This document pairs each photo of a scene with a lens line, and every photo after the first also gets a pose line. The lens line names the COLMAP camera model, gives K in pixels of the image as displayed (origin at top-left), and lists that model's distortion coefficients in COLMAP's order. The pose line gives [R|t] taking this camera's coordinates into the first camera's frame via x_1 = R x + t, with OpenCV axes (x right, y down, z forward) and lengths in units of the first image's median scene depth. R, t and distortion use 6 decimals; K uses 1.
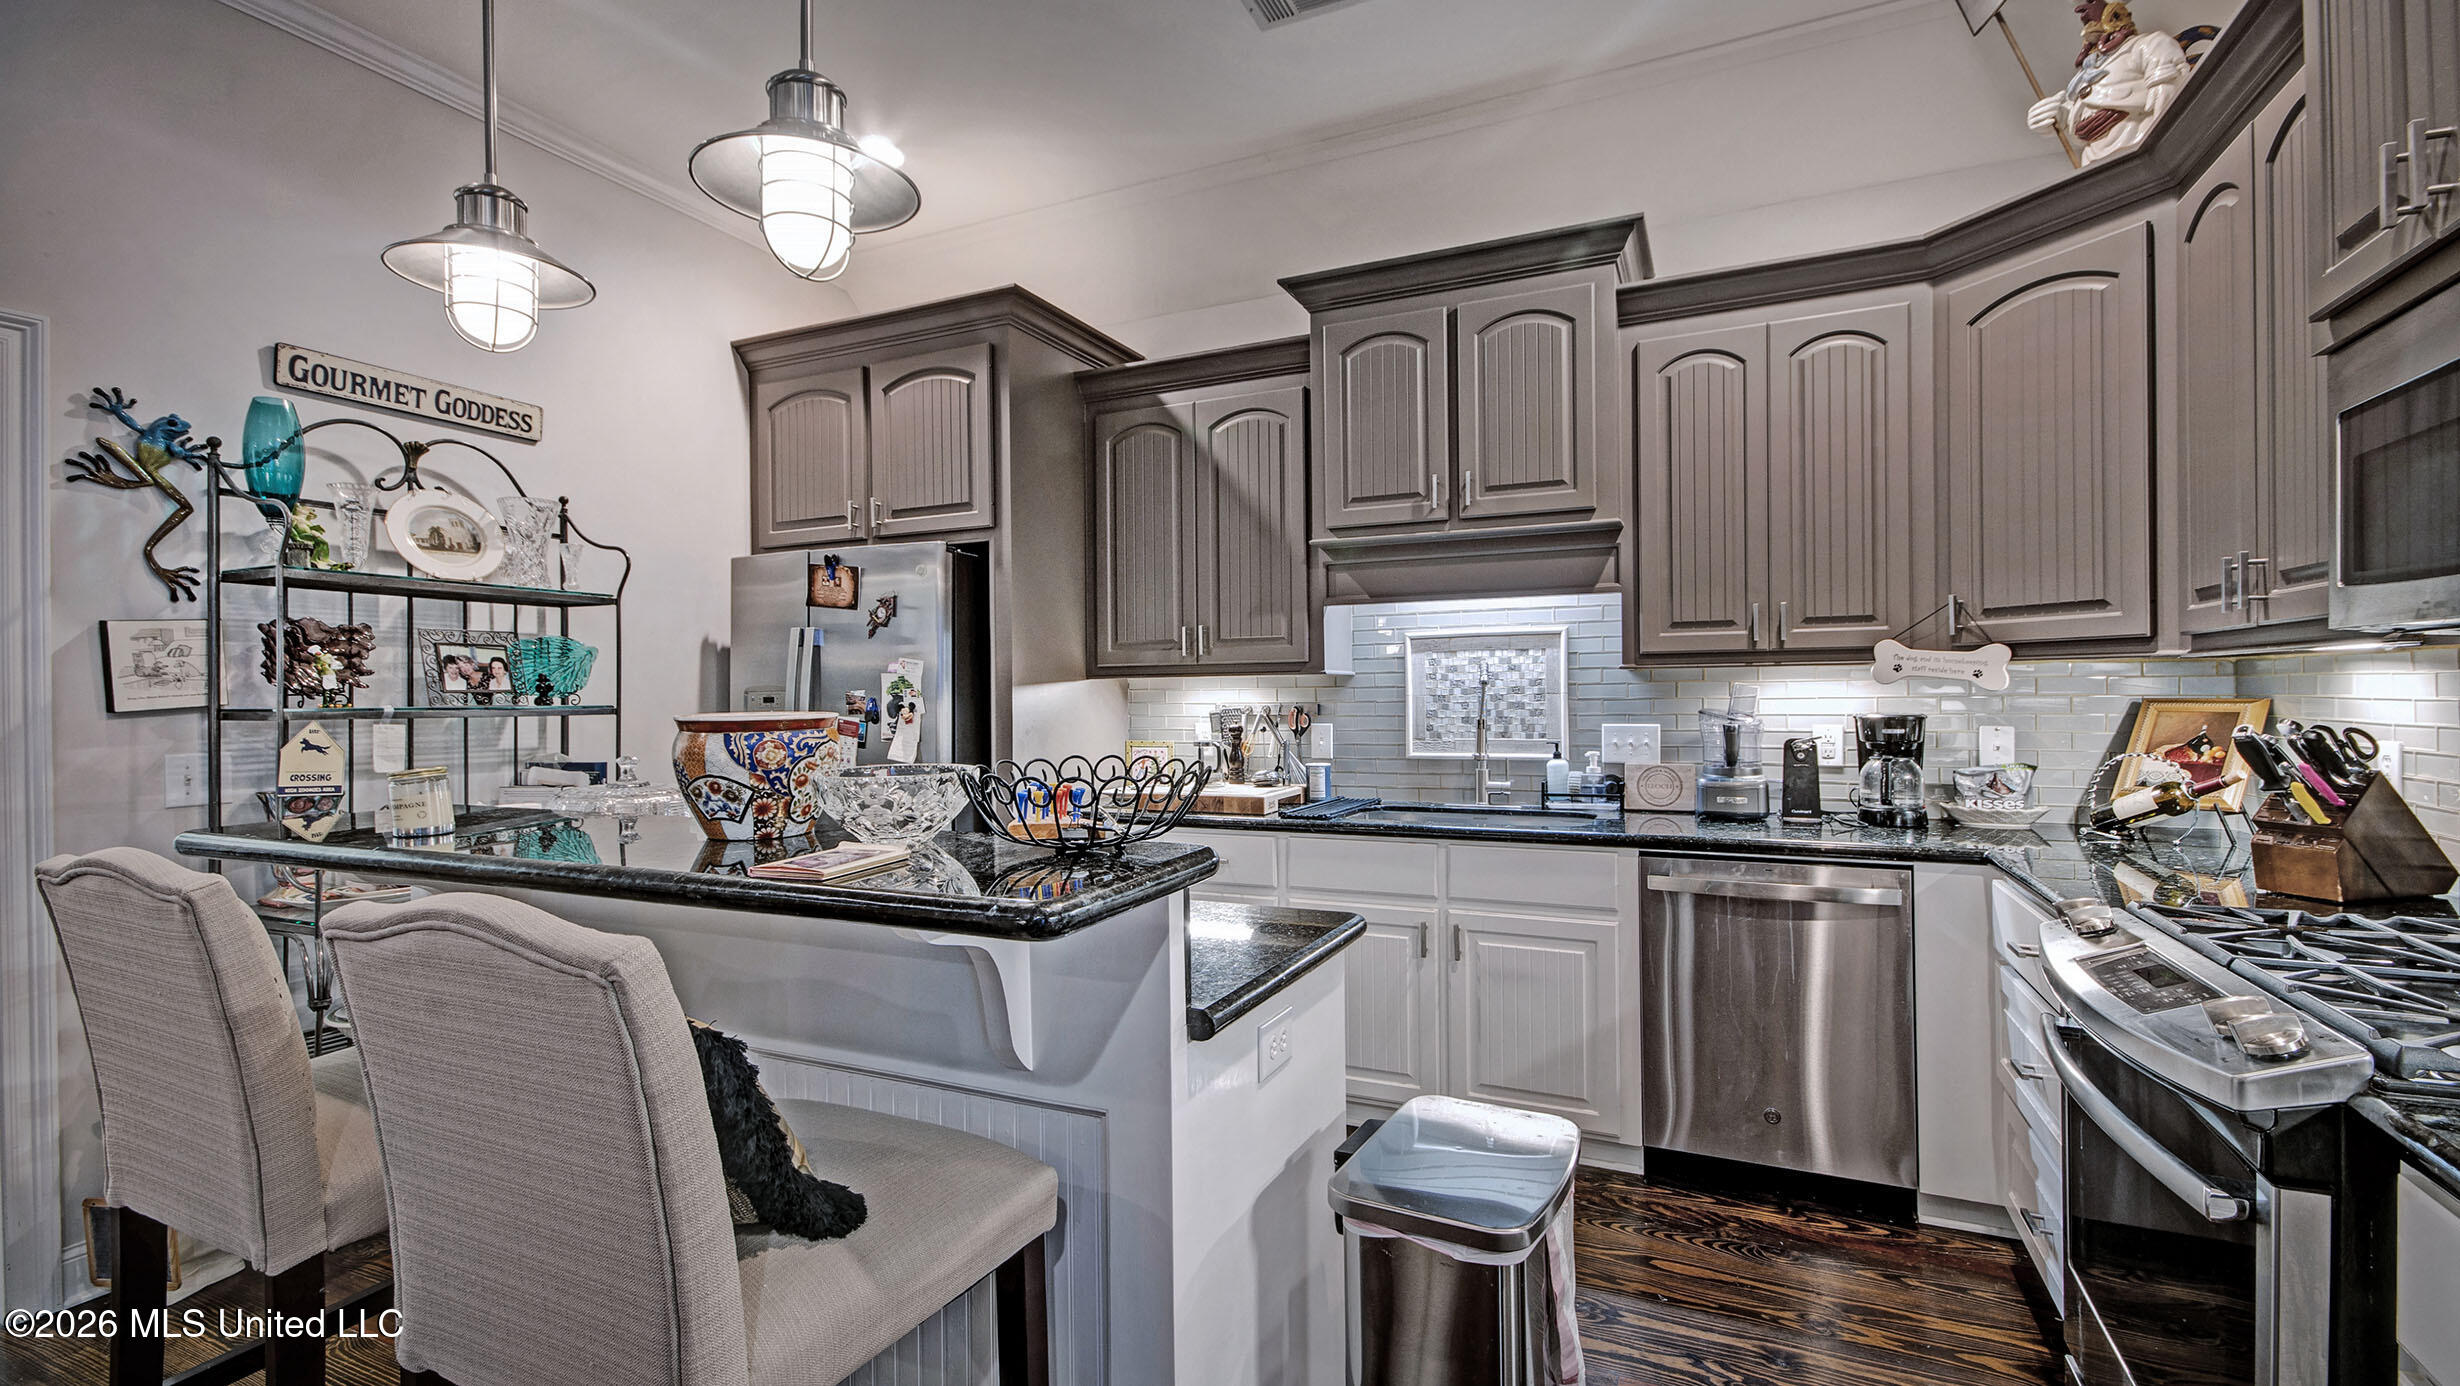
lens RADIAL K [[1092.2, 0, 1215.3], [0, 1092.2, 703.8], [0, 0, 1]] dist [0.000995, -0.000934]
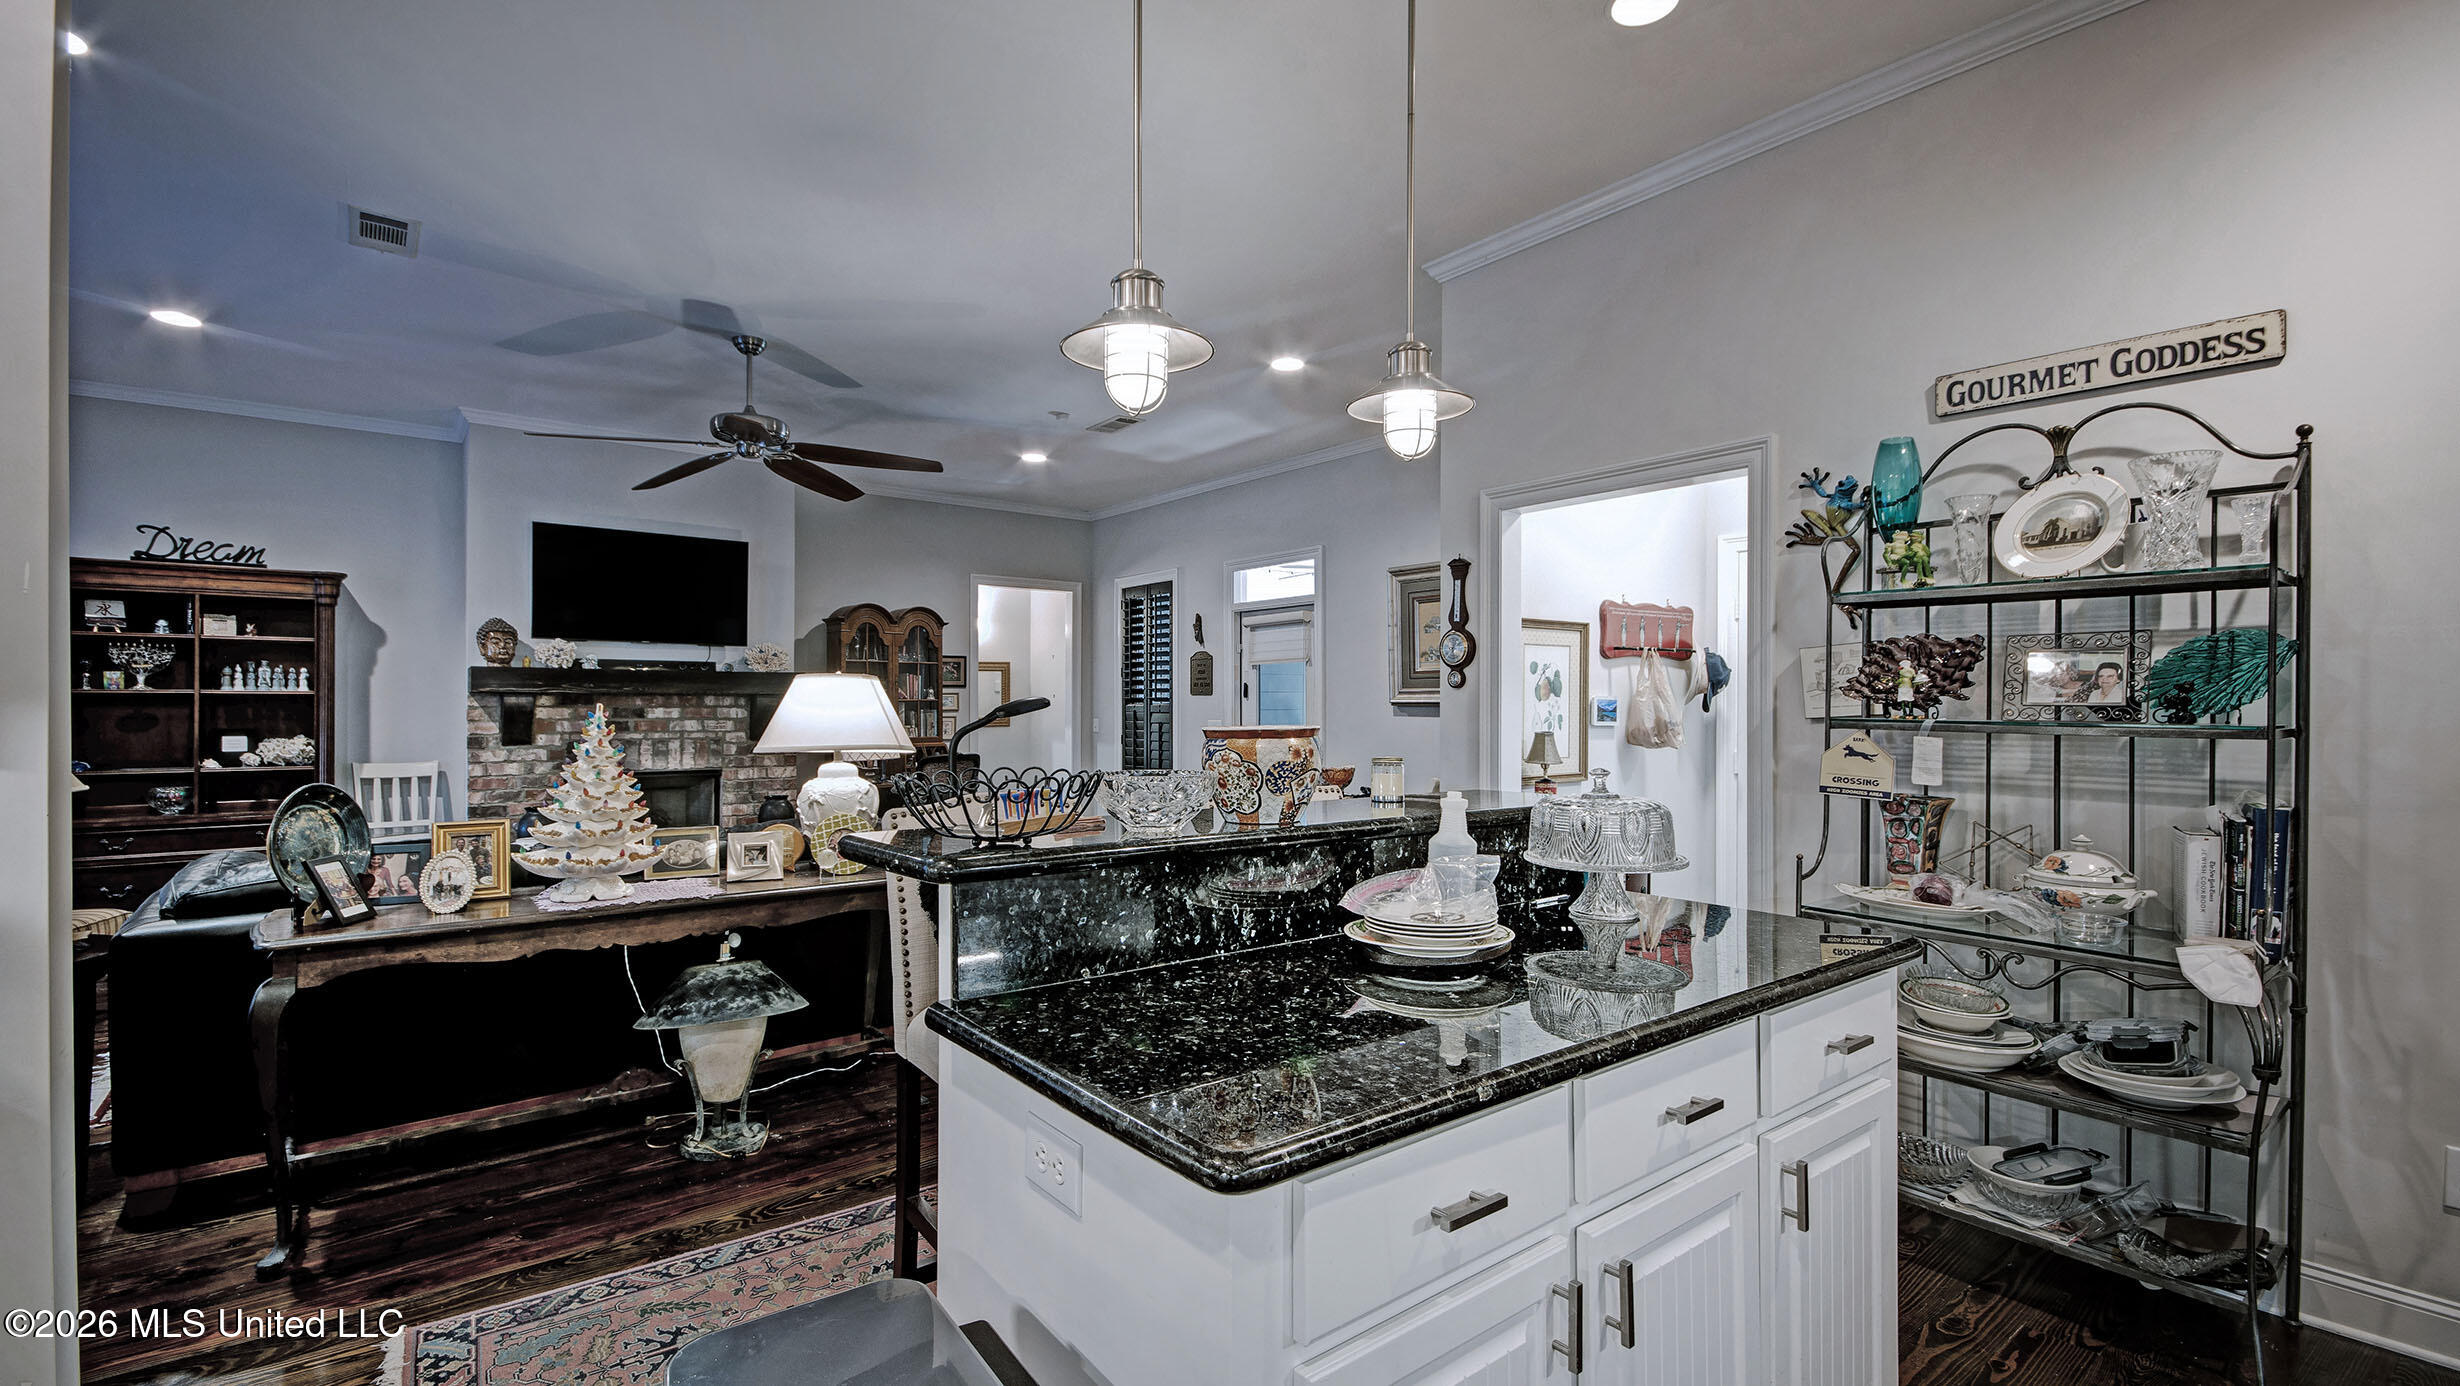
lens RADIAL K [[1092.2, 0, 1238.3], [0, 1092.2, 701.8], [0, 0, 1]] dist [0.000995, -0.000934]
pose [[-0.437036, 0.007392, -0.899414, 0.324465], [-0.007167, 0.999906, 0.011700, -0.016418], [0.899416, 0.011560, -0.436942, 0.682744]]
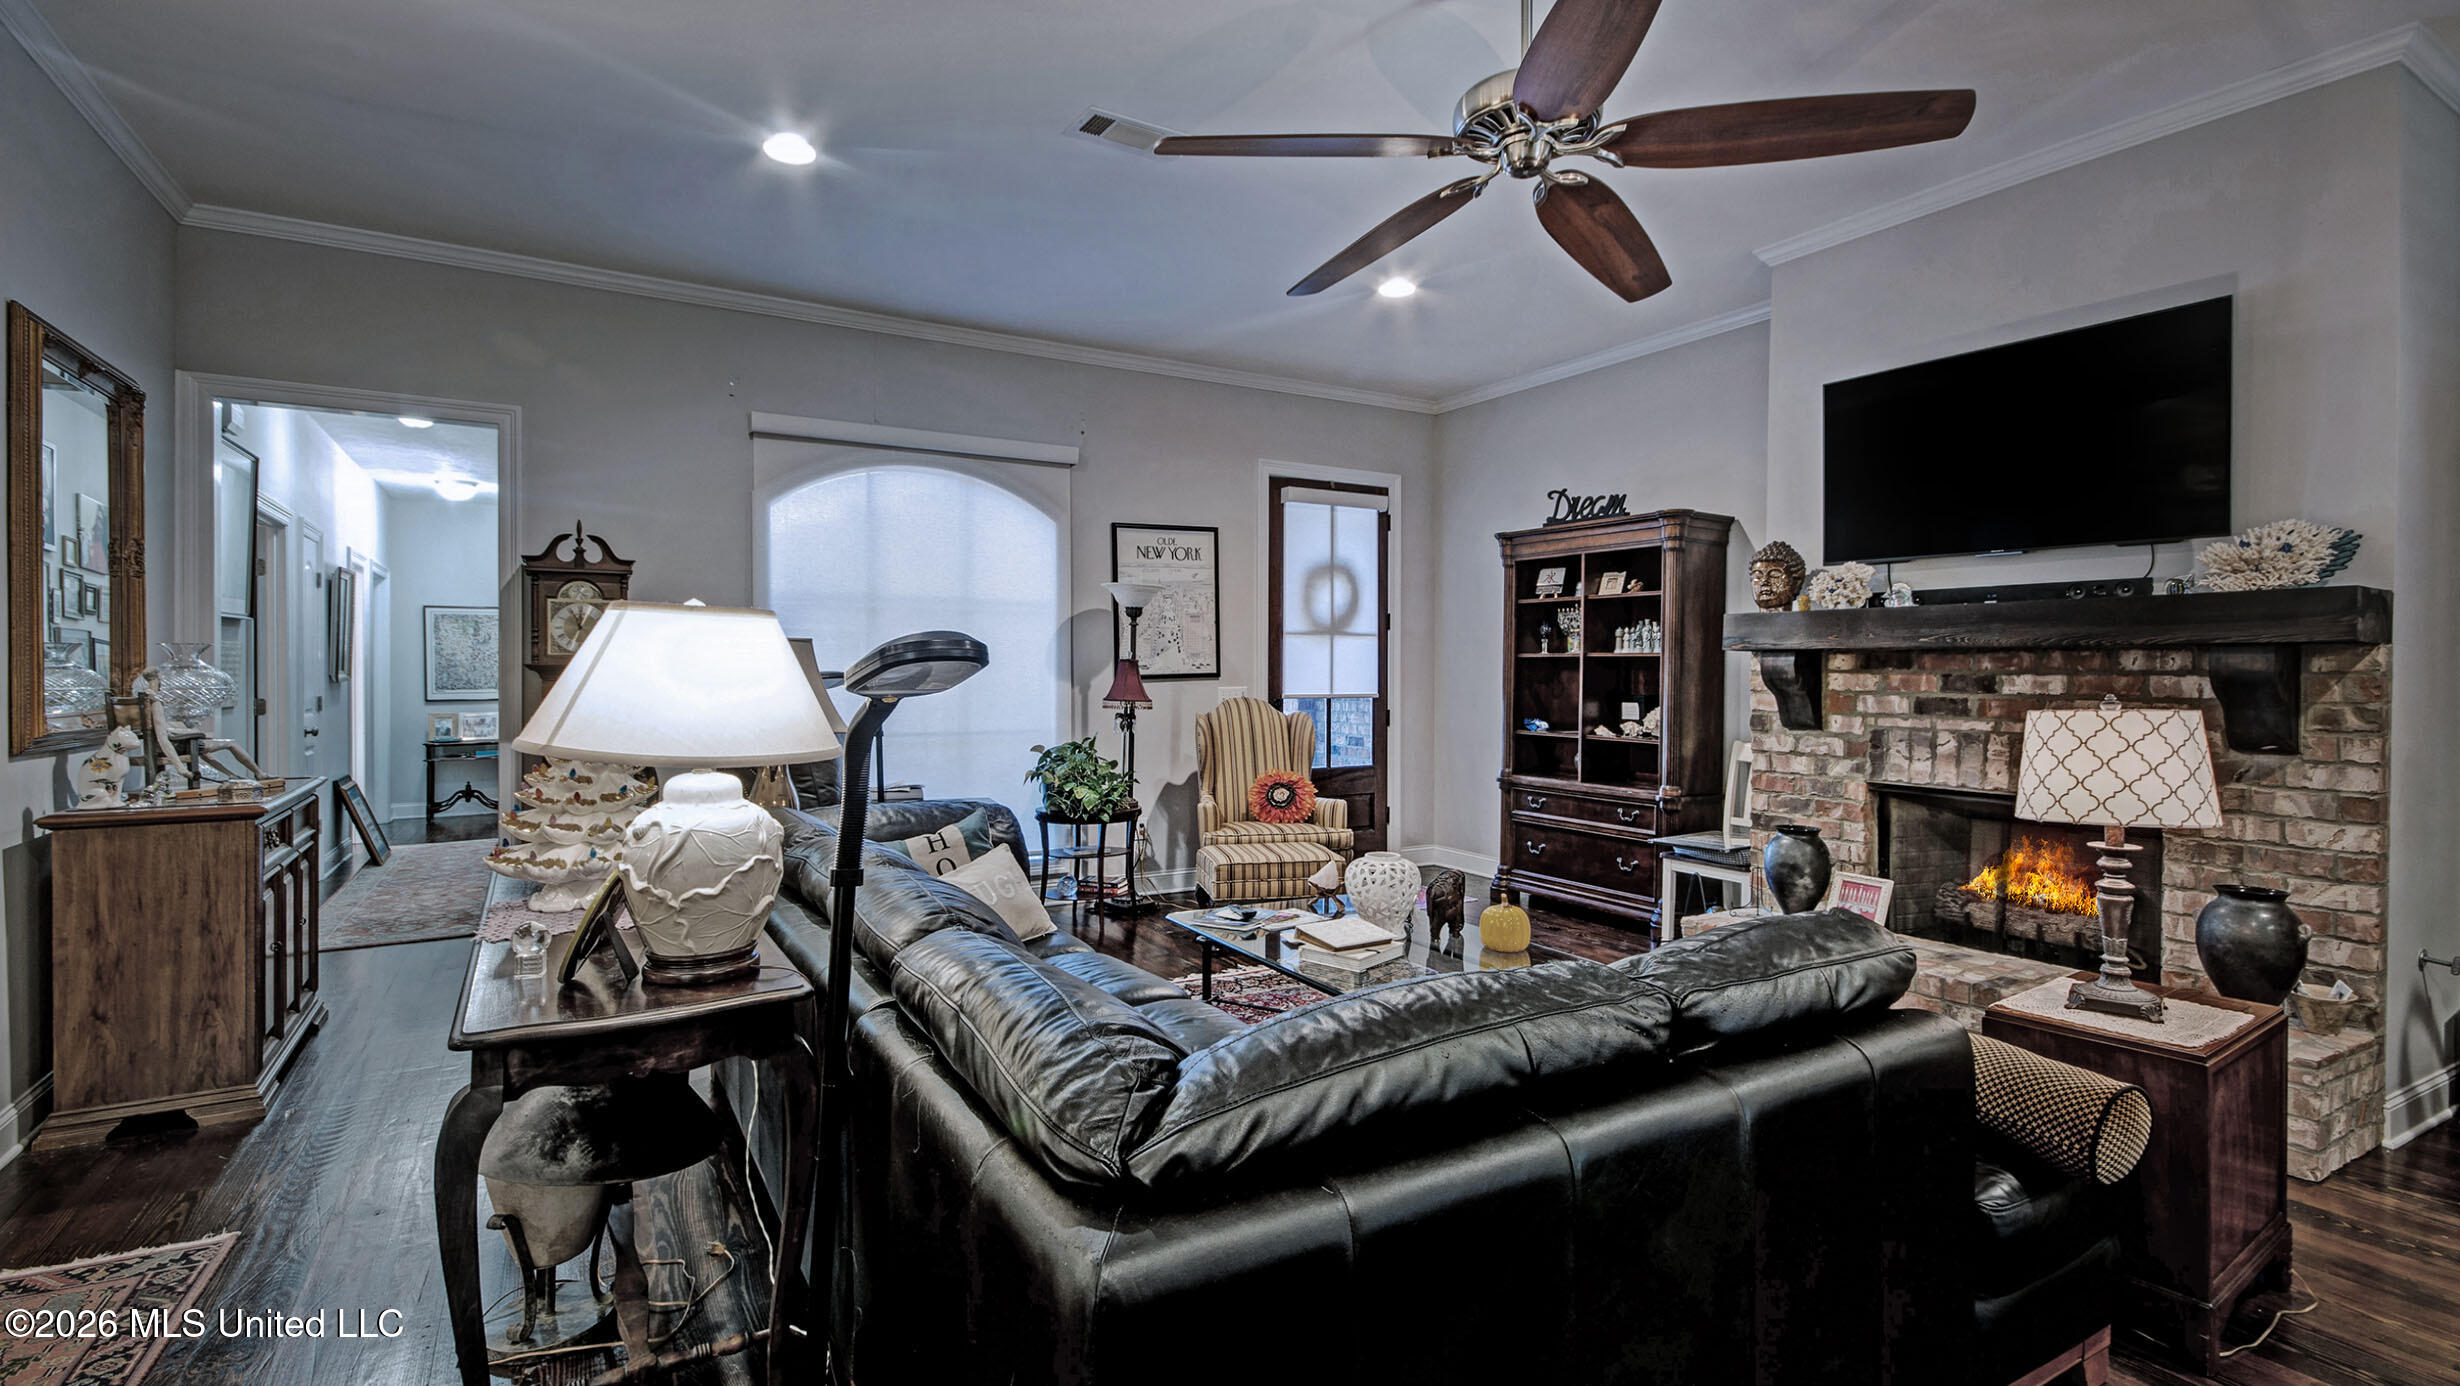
lens RADIAL K [[1134.0, 0, 1242.1], [0, 1134.0, 669.3], [0, 0, 1]] dist [0.010940, -0.008131]
pose [[-0.824054, 0.006023, 0.566479, -1.029819], [0.011506, 0.999915, 0.006106, 0.005351], [-0.566394, 0.011549, -0.824054, 0.175932]]
